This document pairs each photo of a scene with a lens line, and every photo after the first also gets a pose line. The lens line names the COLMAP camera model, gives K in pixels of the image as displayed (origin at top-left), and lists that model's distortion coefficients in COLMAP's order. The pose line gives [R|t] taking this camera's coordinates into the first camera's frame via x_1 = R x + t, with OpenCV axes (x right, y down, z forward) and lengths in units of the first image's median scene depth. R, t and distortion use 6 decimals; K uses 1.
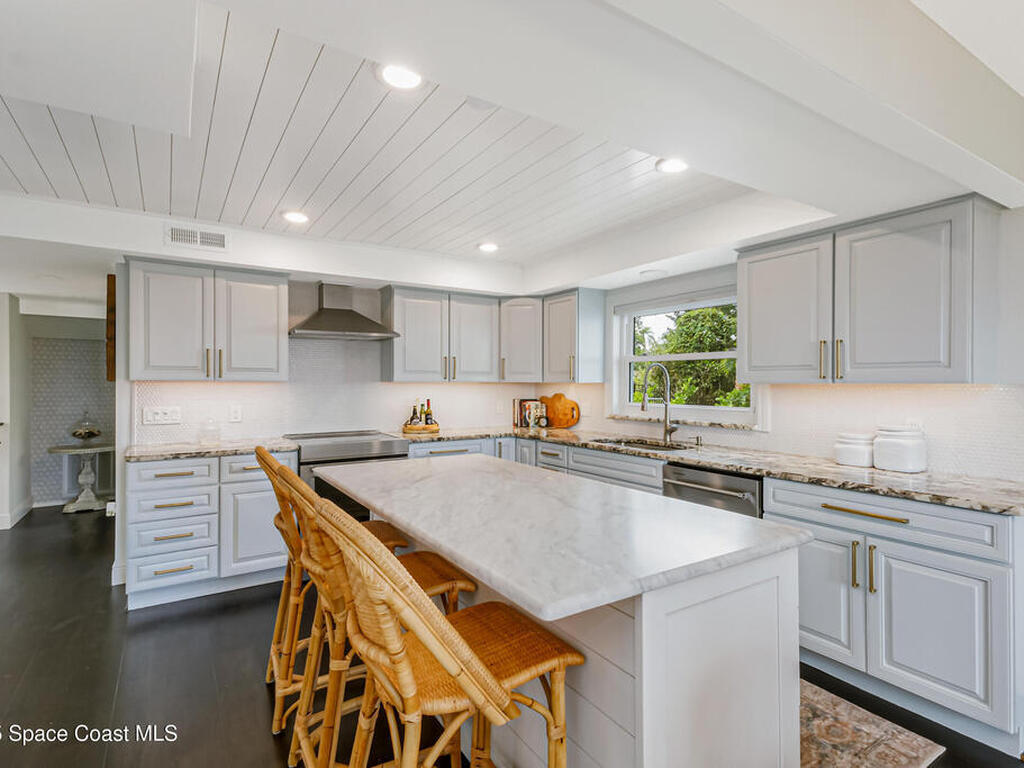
lens RADIAL K [[531.3, 0, 515.2], [0, 531.3, 386.7], [0, 0, 1]] dist [0.016438, -0.000771]
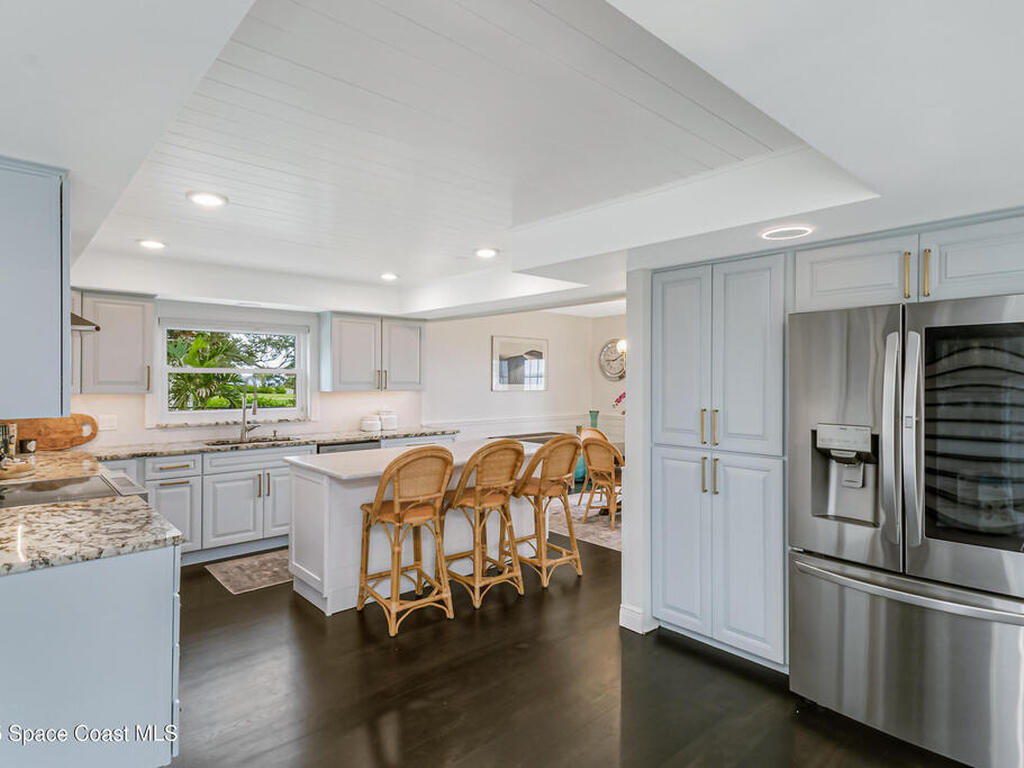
lens RADIAL K [[572.7, 0, 514.3], [0, 572.7, 383.2], [0, 0, 1]] dist [0.027470, 0.000700]
pose [[-0.162220, -0.008659, 0.986717, -1.047926], [0.003053, 0.999952, 0.009277, -0.034714], [-0.986750, 0.004517, -0.162186, 0.532689]]
